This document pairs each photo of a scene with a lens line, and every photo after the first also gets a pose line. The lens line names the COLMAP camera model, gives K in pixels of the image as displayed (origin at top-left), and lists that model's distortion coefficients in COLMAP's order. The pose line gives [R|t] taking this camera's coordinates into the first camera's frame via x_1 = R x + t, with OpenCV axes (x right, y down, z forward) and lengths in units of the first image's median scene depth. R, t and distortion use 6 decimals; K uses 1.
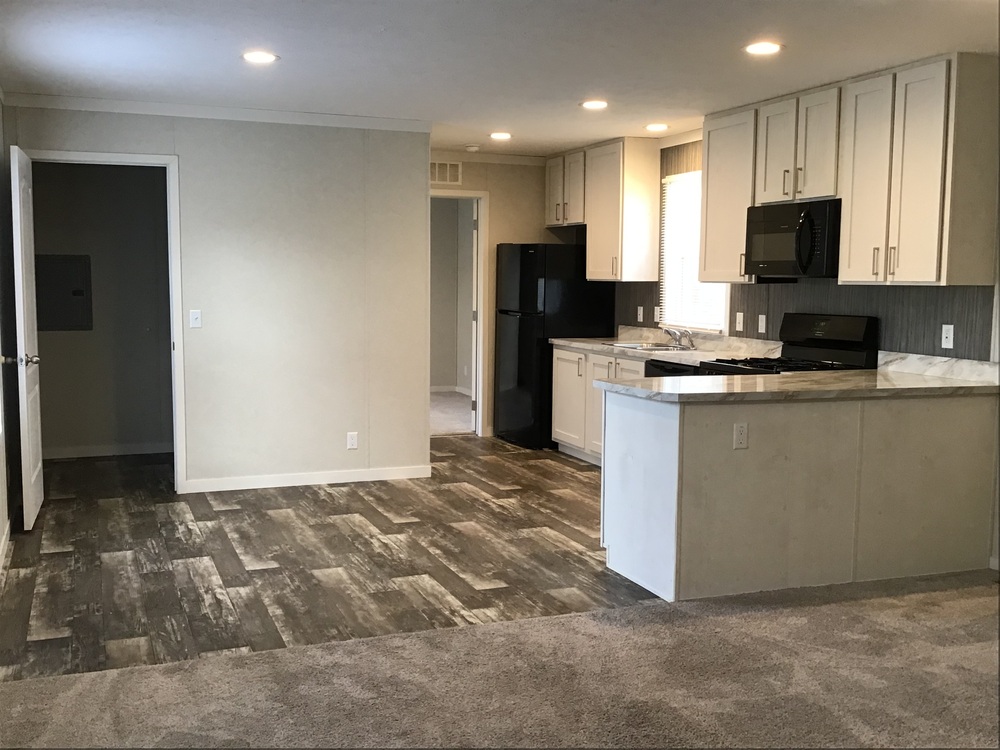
lens RADIAL K [[1085.8, 0, 500.0], [0, 1085.8, 375.0], [0, 0, 1]] dist [0.106515, 0.004196]
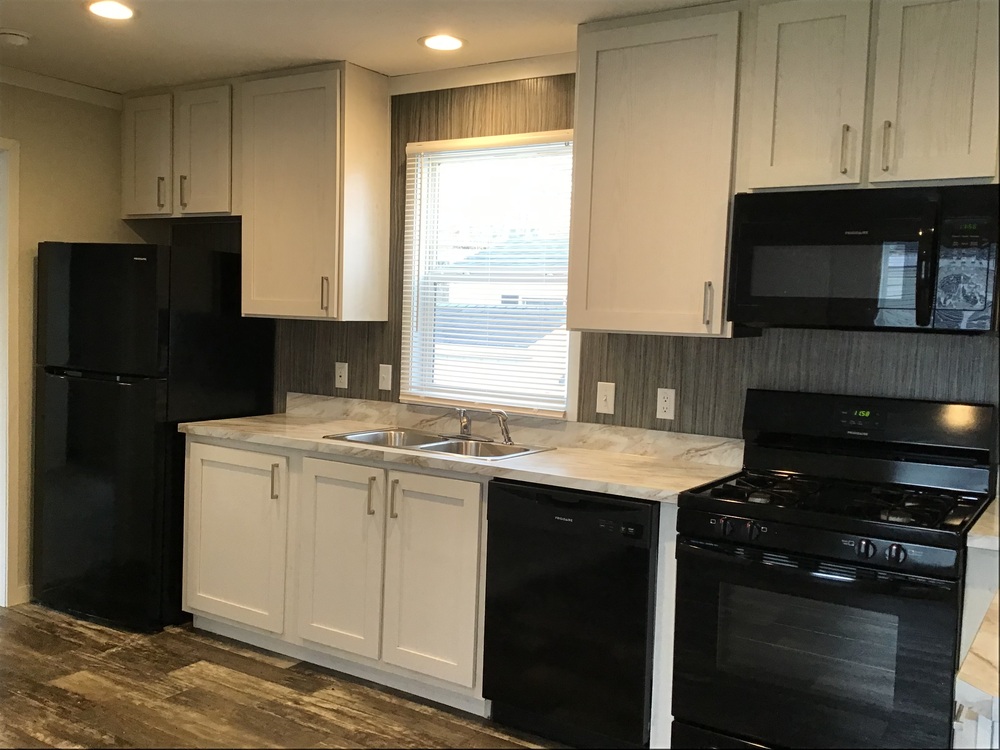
lens RADIAL K [[902.3, 0, 500.0], [0, 902.3, 375.0], [0, 0, 1]] dist [-0.009835, -0.028830]
pose [[0.790895, -0.016624, 0.611726, -0.103359], [0.025689, 0.999652, -0.006046, -0.052452], [-0.611413, 0.020496, 0.791047, 0.579518]]
